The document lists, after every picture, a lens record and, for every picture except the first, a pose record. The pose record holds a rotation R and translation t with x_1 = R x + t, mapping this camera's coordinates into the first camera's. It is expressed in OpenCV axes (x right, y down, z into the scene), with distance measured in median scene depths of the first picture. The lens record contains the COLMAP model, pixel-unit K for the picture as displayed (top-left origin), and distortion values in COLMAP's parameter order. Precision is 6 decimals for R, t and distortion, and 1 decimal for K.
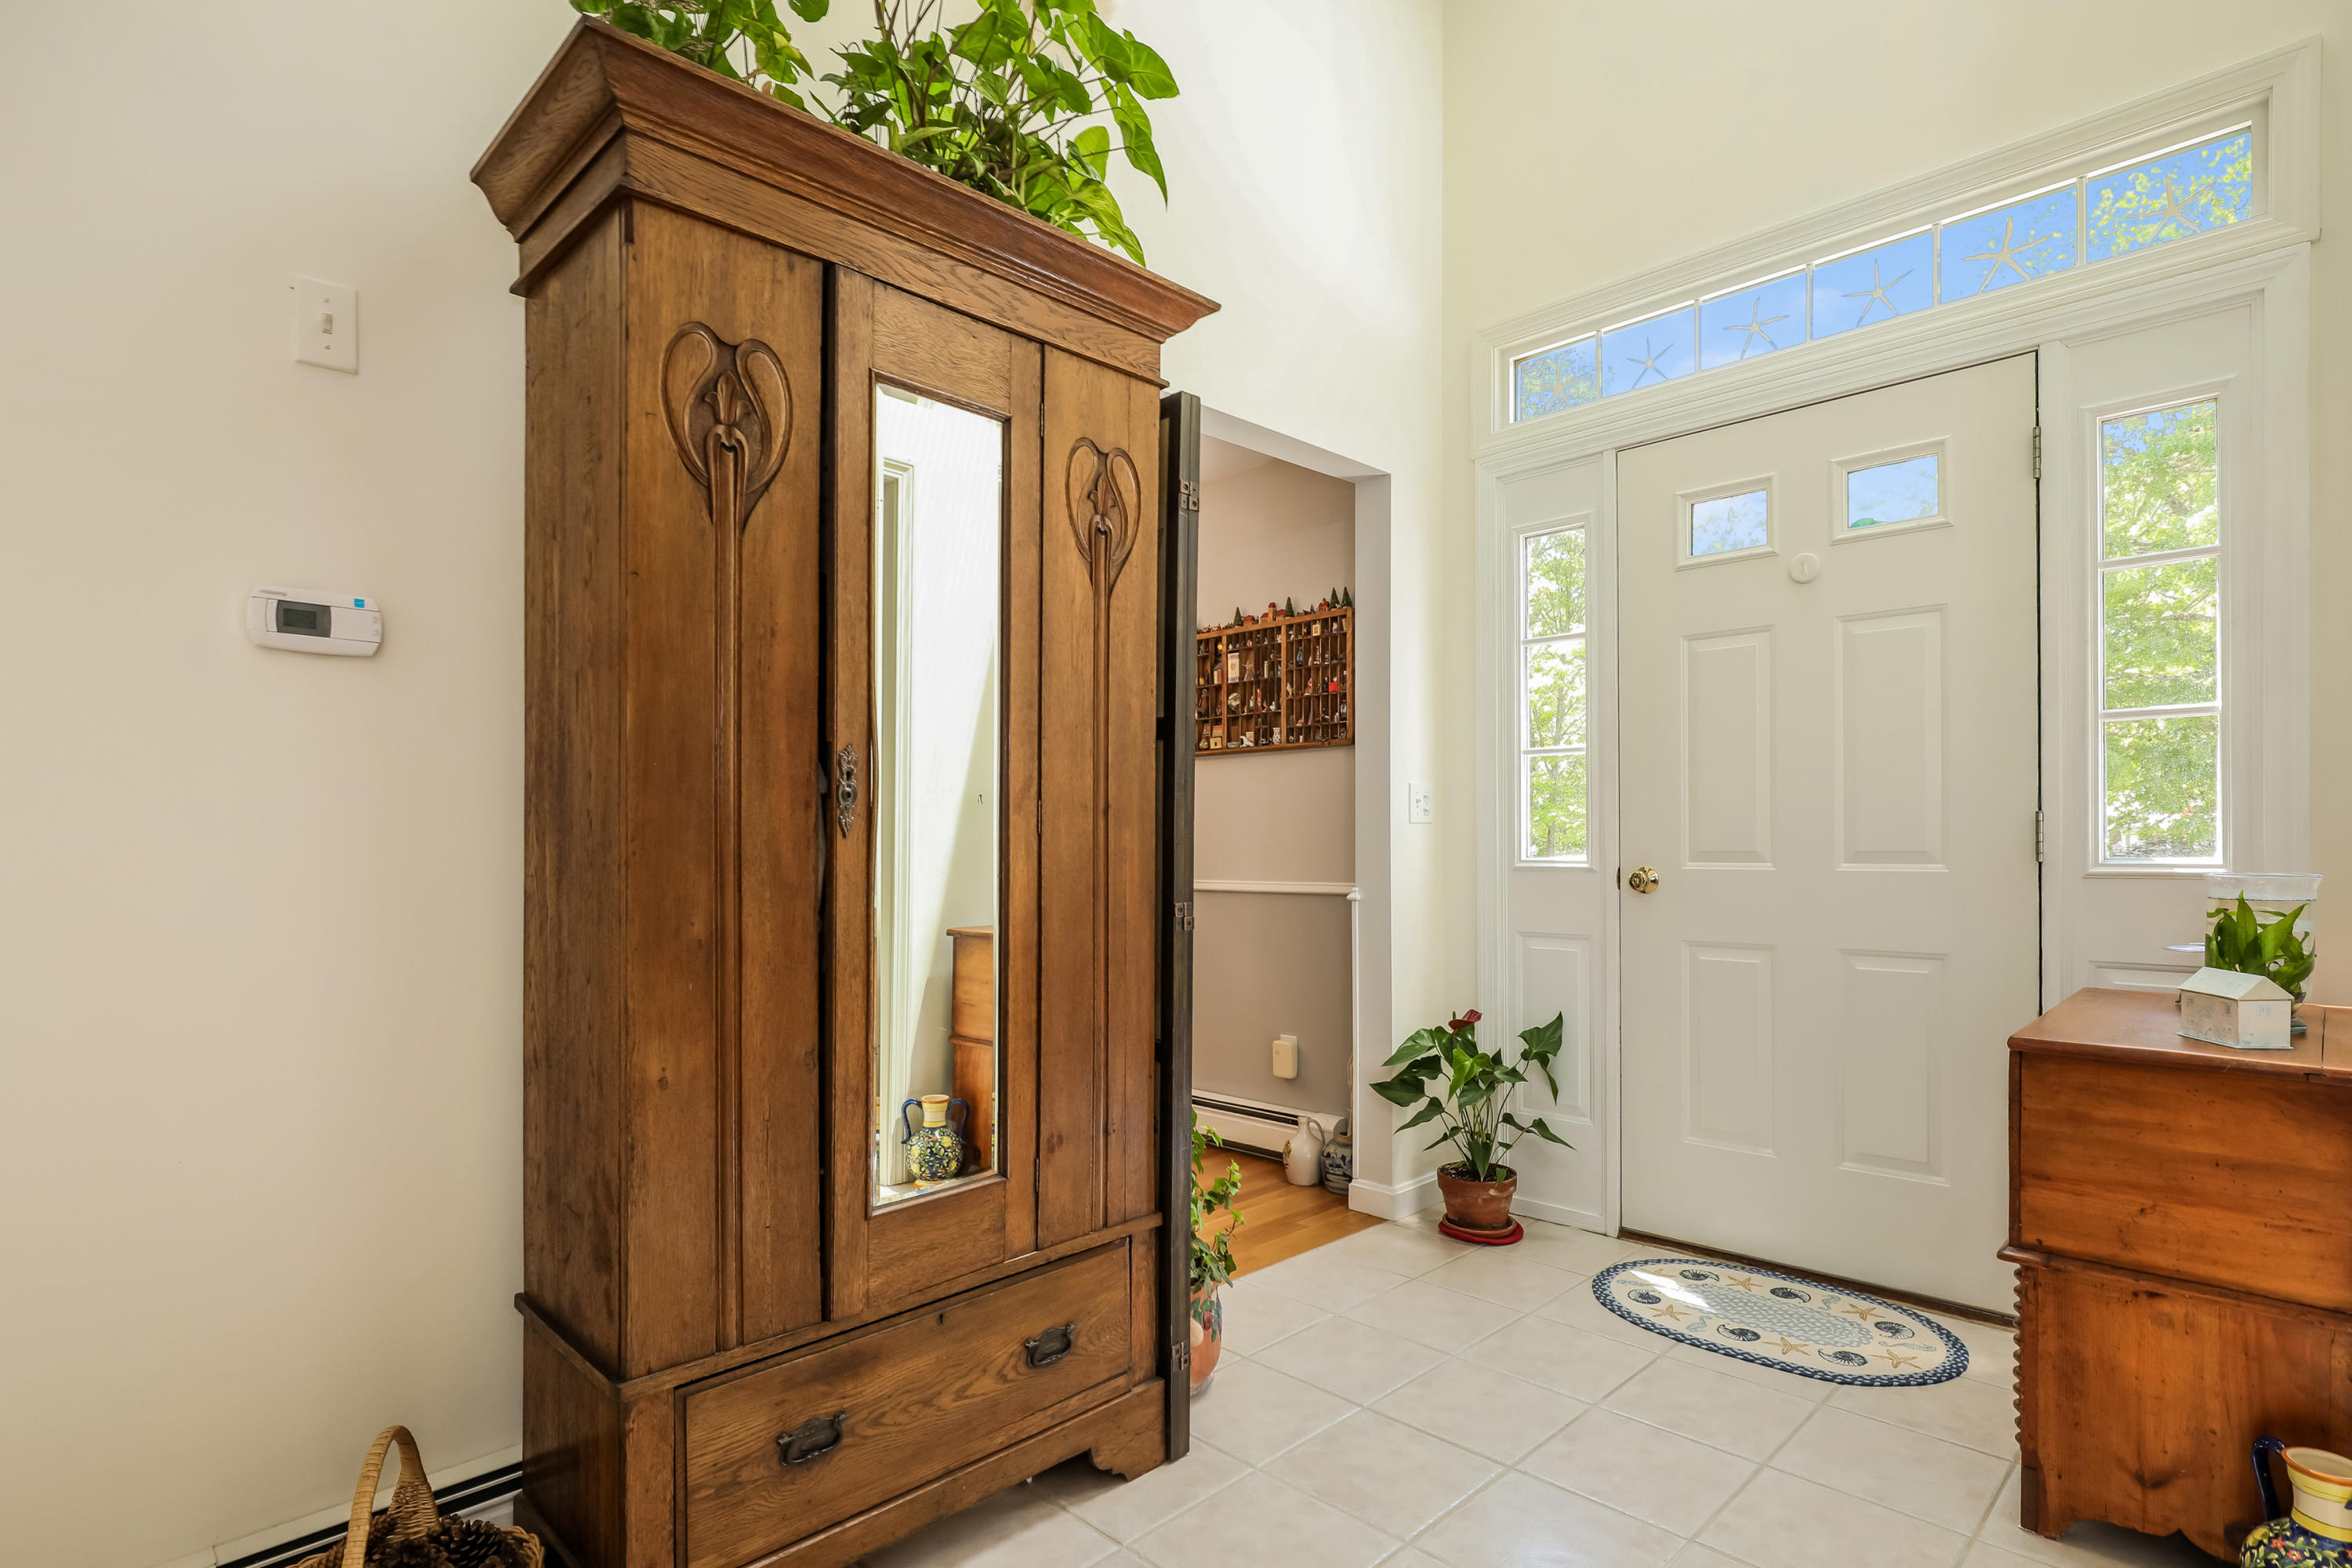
lens RADIAL K [[1192.1, 0, 1177.4], [0, 1192.1, 836.3], [0, 0, 1]] dist [-0.012580, 0.000152]
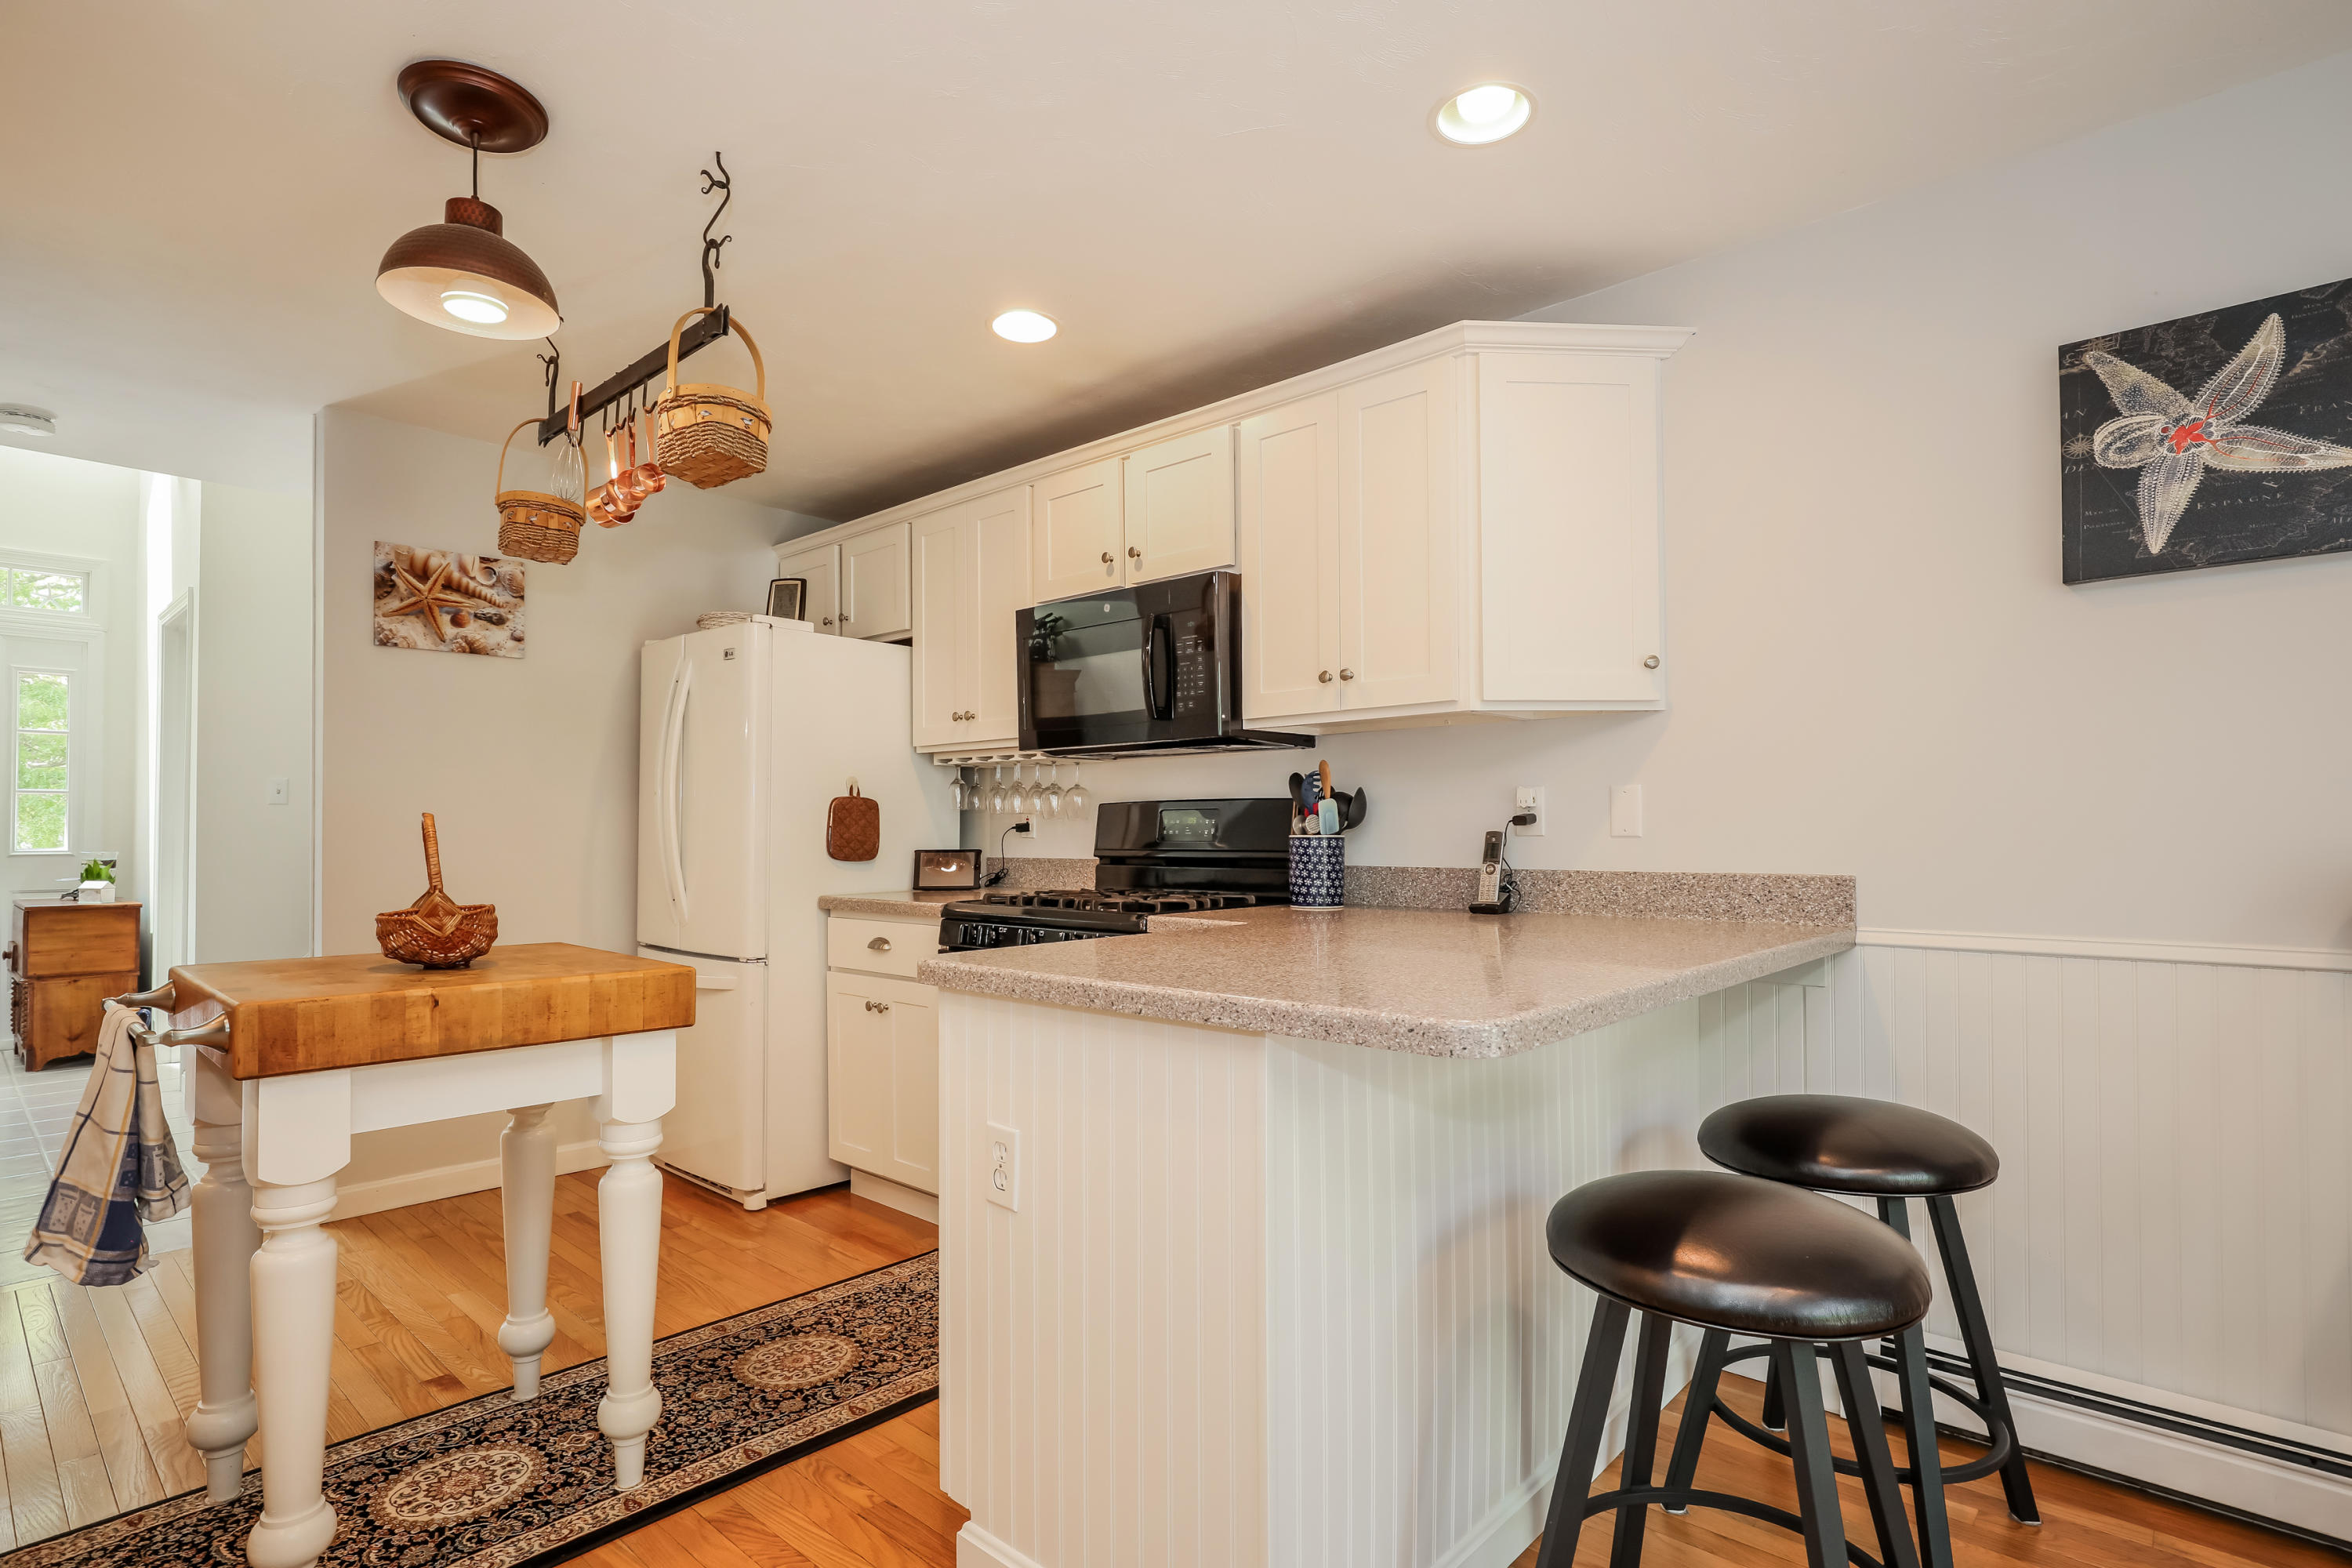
lens RADIAL K [[1192.1, 0, 1204.3], [0, 1192.1, 807.8], [0, 0, 1]] dist [-0.012580, 0.000152]
pose [[-0.047266, 0.030618, 0.998413, -1.603916], [0.001823, 0.999531, -0.030566, 0.010329], [-0.998881, 0.000376, -0.047300, -1.216536]]
